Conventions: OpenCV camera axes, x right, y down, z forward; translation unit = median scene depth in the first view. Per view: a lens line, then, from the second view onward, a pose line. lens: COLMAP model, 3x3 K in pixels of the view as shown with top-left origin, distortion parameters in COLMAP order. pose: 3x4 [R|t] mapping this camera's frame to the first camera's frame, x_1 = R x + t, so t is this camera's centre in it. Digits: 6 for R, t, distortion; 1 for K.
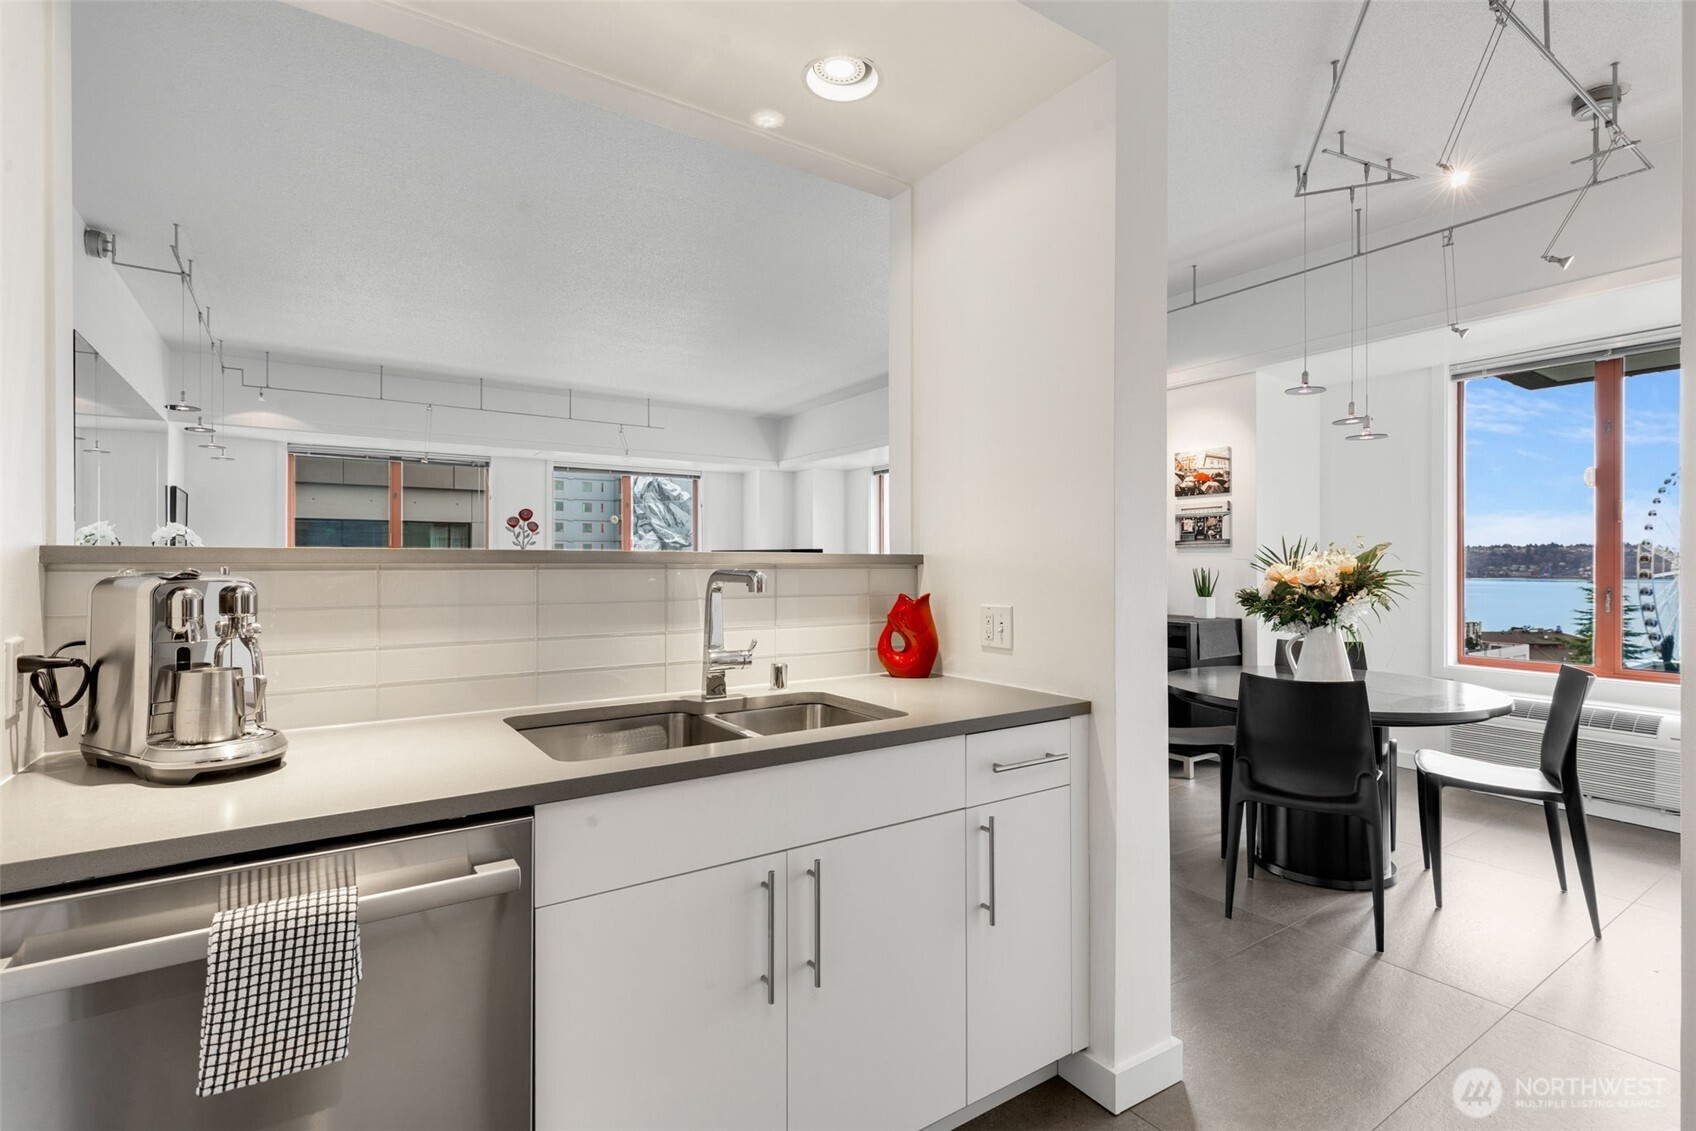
lens RADIAL K [[793.0, 0, 848.0], [0, 793.0, 565.5], [0, 0, 1]] dist [0.000877, 0.000137]
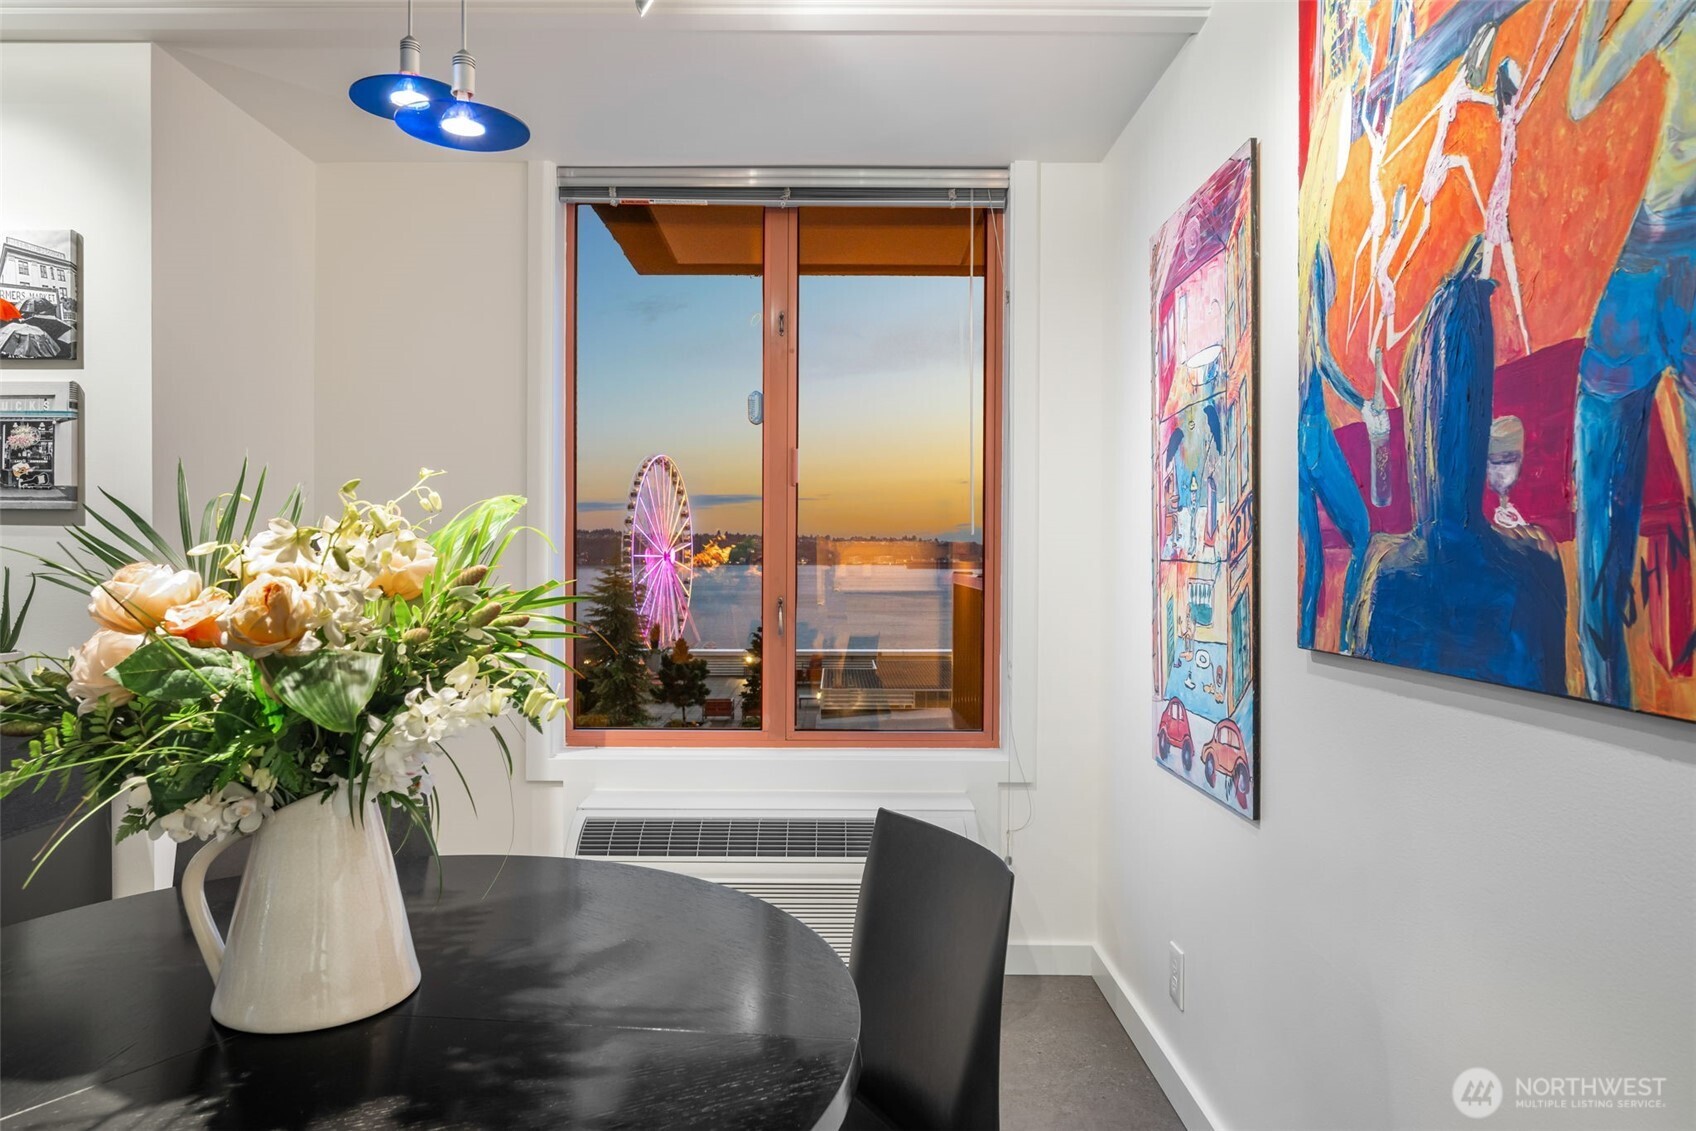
lens RADIAL K [[1053.8, 0, 817.5], [0, 1053.8, 567.1], [0, 0, 1]] dist [-0.000853, -0.000326]
pose [[0.557298, -0.004699, 0.830299, 0.268827], [-0.005759, 0.999938, 0.009525, -0.003487], [-0.830292, -0.010090, 0.557237, 0.447850]]
